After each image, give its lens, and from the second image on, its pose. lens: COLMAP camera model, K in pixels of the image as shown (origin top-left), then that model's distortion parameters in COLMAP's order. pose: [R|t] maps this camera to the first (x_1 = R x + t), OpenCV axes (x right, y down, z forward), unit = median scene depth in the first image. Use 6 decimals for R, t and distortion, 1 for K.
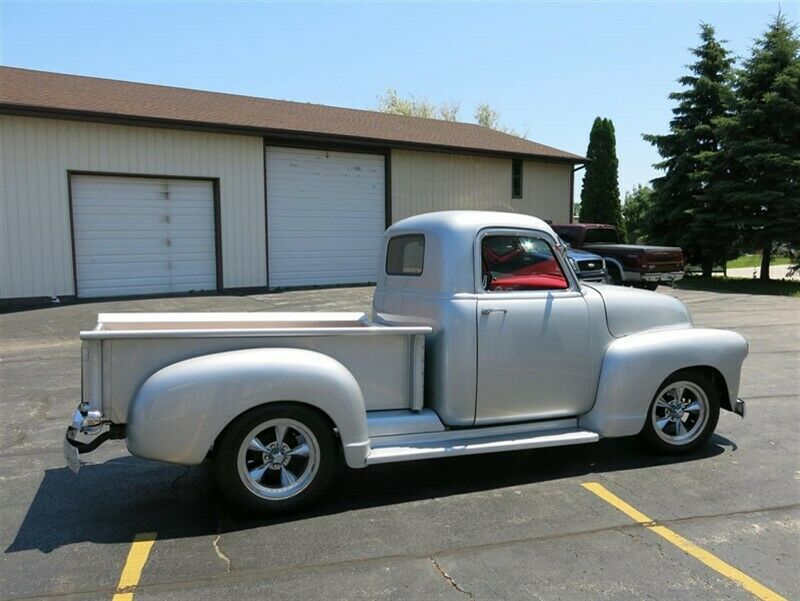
lens RADIAL K [[712.0, 0, 415.9], [0, 712.0, 302.8], [0, 0, 1]] dist [-0.006160, 0.014320]
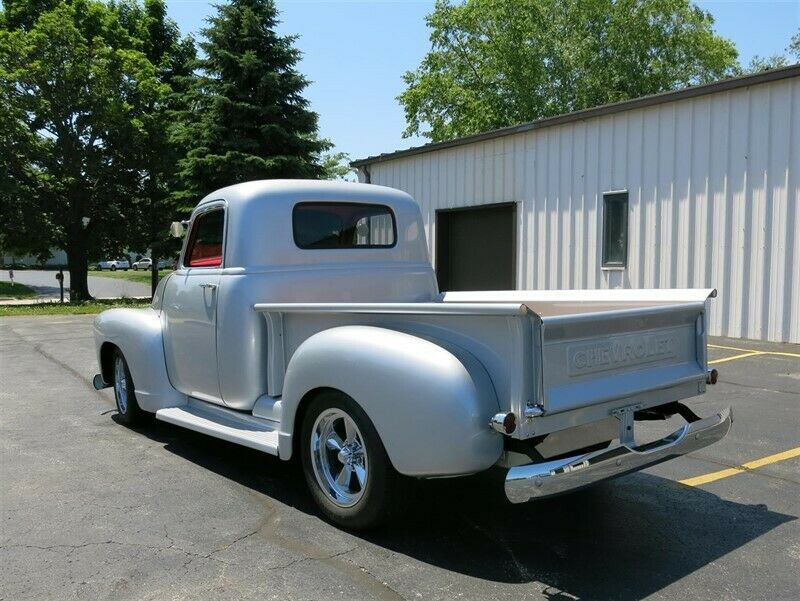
lens RADIAL K [[758.4, 0, 415.2], [0, 758.4, 315.5], [0, 0, 1]] dist [-0.014648, 0.005610]
pose [[-0.341936, -0.061378, 0.937717, -0.262669], [0.080452, 0.992289, 0.094286, -0.010850], [-0.936273, 0.107681, -0.334361, 0.350465]]
